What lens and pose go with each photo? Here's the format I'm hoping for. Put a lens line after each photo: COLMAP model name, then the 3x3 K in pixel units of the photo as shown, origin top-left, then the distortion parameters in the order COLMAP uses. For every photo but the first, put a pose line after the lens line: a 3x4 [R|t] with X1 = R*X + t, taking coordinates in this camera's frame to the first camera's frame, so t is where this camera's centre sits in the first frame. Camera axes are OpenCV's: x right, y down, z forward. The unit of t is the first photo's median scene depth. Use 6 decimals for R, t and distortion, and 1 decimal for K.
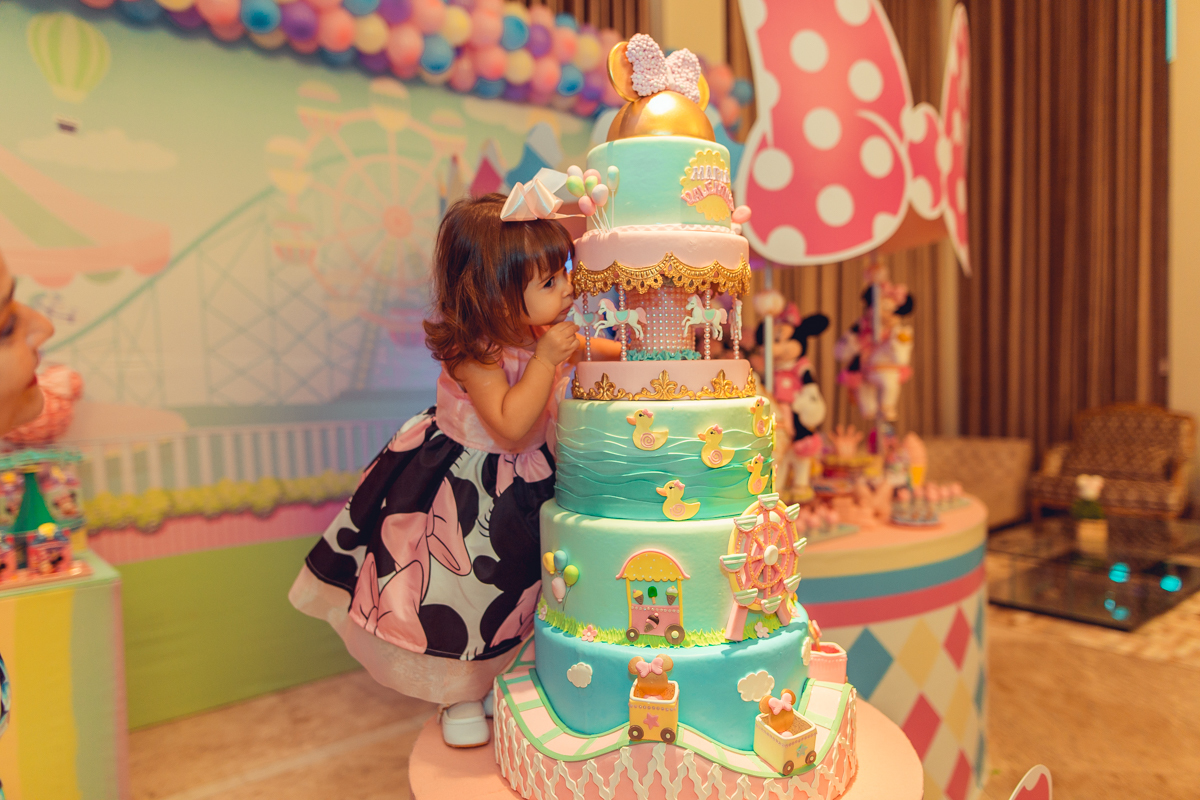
lens RADIAL K [[823.0, 0, 601.1], [0, 823.0, 395.1], [0, 0, 1]] dist [0.001550, 0.000430]
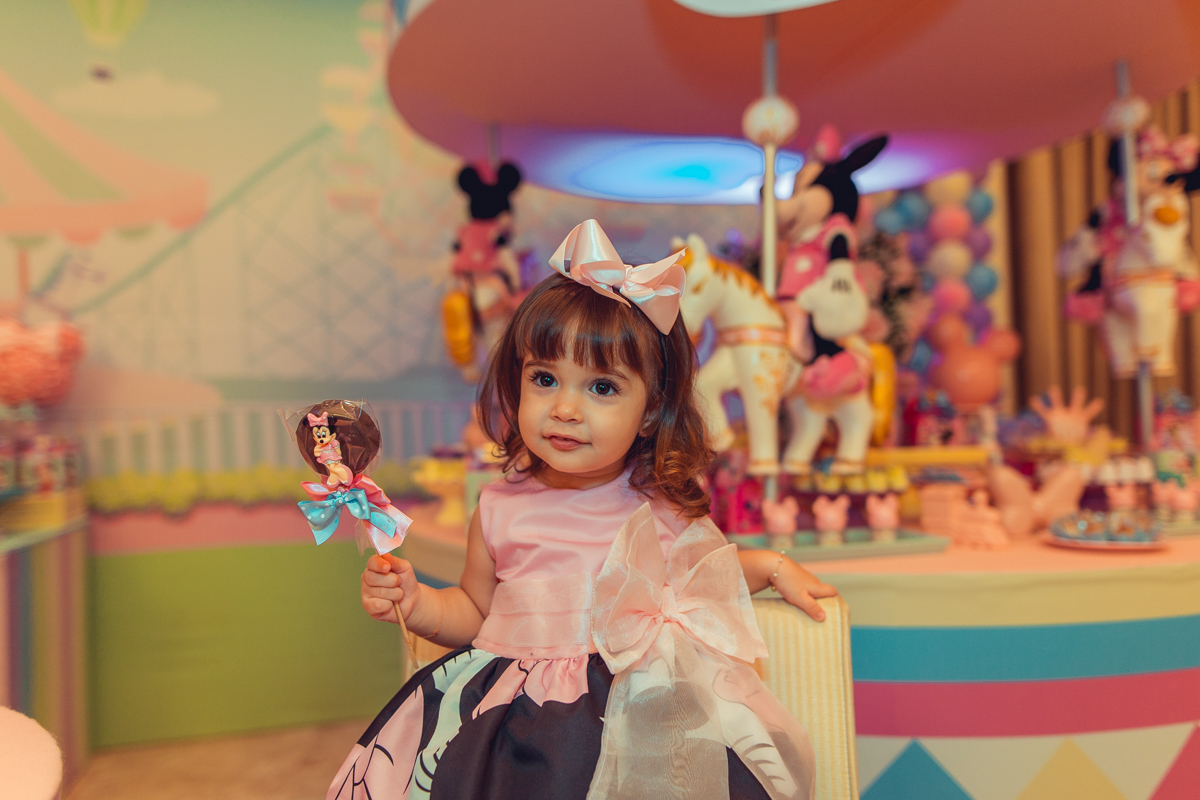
lens RADIAL K [[888.1, 0, 594.5], [0, 888.1, 397.0], [0, 0, 1]] dist [0.005171, 0.000026]
pose [[0.910640, -0.009912, -0.413081, 0.323594], [-0.009788, 0.998914, -0.045547, 0.095784], [0.413084, 0.045520, 0.909555, 0.396542]]
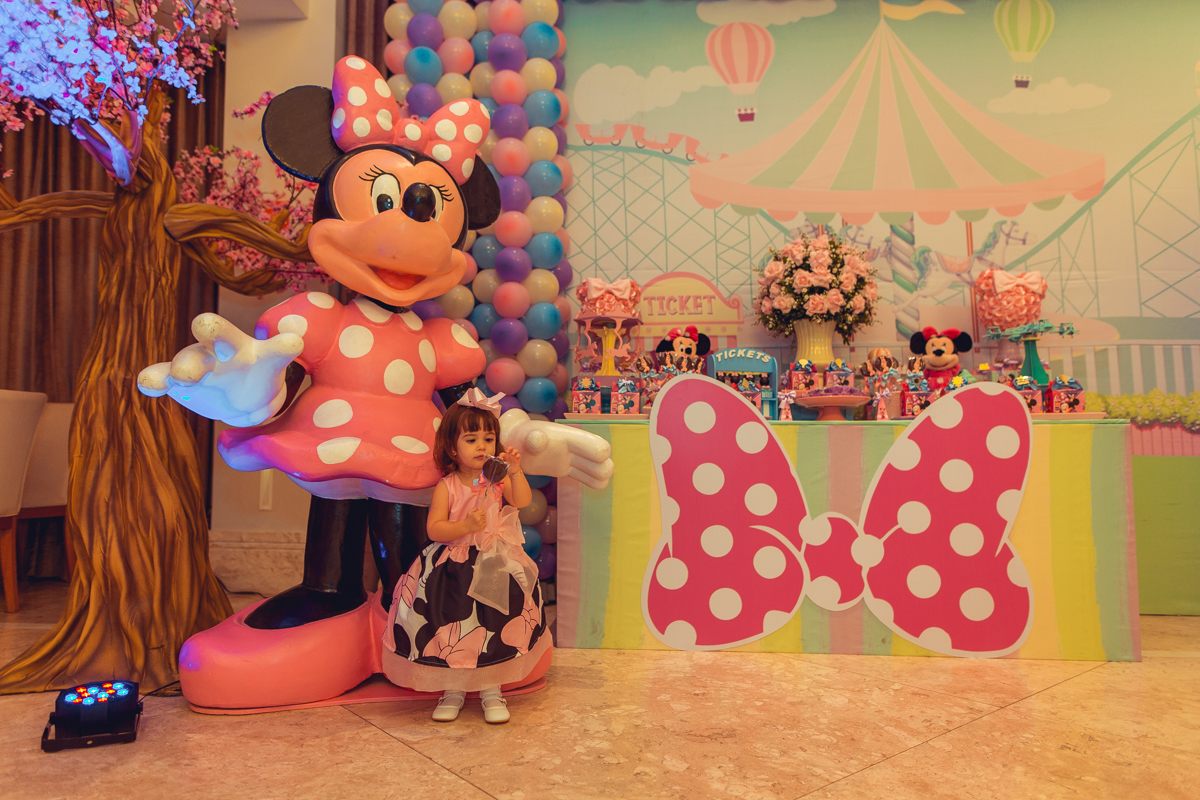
lens RADIAL K [[823.0, 0, 601.1], [0, 823.0, 395.1], [0, 0, 1]] dist [0.001550, 0.000430]
pose [[0.696855, -0.025826, -0.716747, -0.273342], [-0.041044, 0.996278, -0.075802, 0.288462], [0.716036, 0.082241, 0.693201, -0.274655]]
